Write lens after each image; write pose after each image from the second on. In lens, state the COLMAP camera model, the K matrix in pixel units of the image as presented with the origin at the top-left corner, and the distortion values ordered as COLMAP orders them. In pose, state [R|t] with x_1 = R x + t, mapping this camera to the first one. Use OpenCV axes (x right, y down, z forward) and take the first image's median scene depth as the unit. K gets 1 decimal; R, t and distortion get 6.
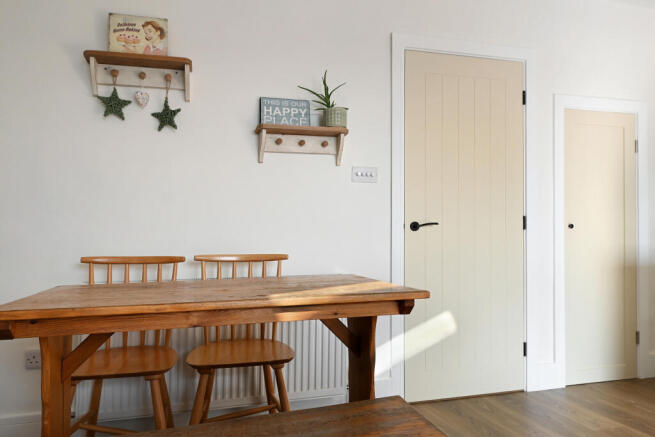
lens RADIAL K [[439.6, 0, 361.2], [0, 439.6, 218.6], [0, 0, 1]] dist [-0.000883, -0.004727]
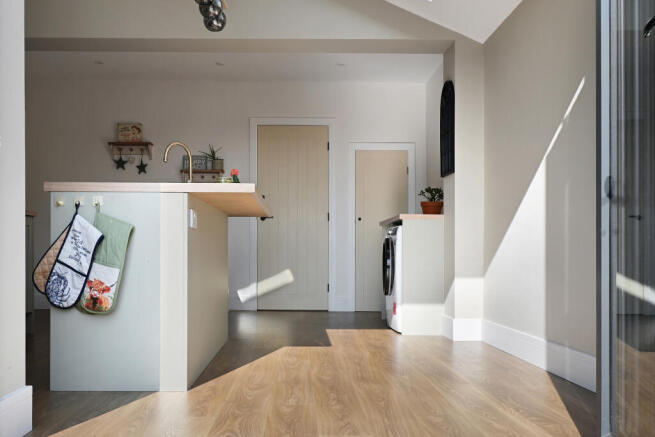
lens RADIAL K [[608.3, 0, 328.4], [0, 608.3, 224.0], [0, 0, 1]] dist [-0.001715, 0.000000]
pose [[0.964630, 0.002505, -0.263594, 1.257214], [-0.000263, 0.999964, 0.008540, 0.022988], [0.263606, -0.008168, 0.964596, -1.687058]]
